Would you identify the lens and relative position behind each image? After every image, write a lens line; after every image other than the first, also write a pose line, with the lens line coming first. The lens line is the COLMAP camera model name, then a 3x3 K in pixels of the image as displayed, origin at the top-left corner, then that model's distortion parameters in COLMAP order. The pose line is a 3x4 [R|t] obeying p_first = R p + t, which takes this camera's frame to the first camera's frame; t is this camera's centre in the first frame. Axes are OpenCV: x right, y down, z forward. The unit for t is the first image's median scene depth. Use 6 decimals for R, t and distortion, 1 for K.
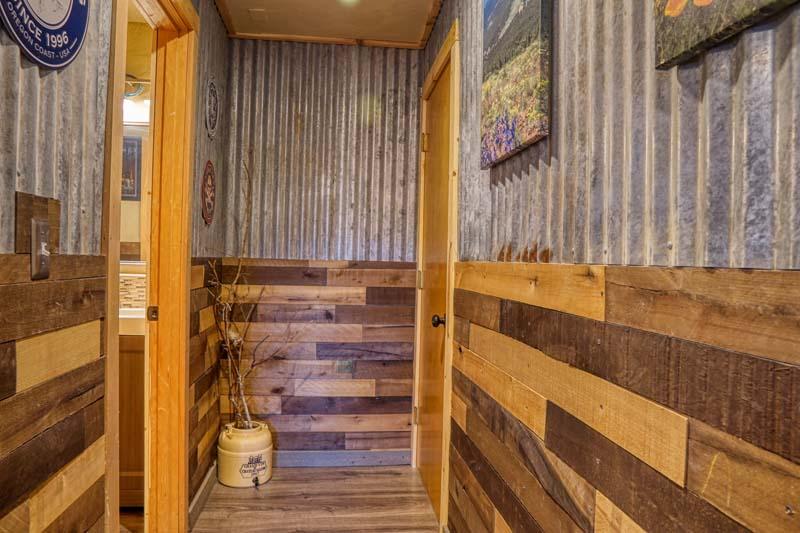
lens RADIAL K [[562.2, 0, 398.3], [0, 562.2, 266.0], [0, 0, 1]] dist [-0.103780, 0.061339]
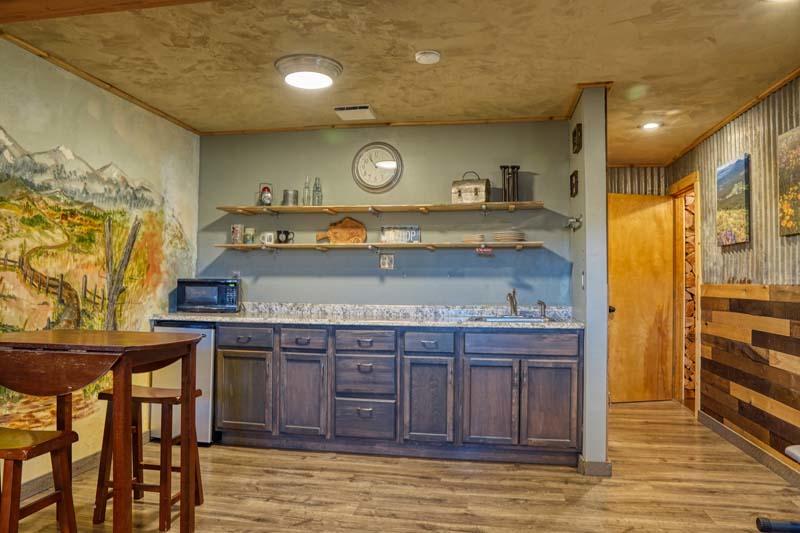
lens RADIAL K [[562.2, 0, 398.4], [0, 562.2, 266.2], [0, 0, 1]] dist [-0.103780, 0.061339]
pose [[0.956614, -0.022356, -0.290499, -0.670417], [0.010250, 0.999017, -0.043128, 0.004413], [0.291178, 0.038279, 0.955903, -2.284146]]
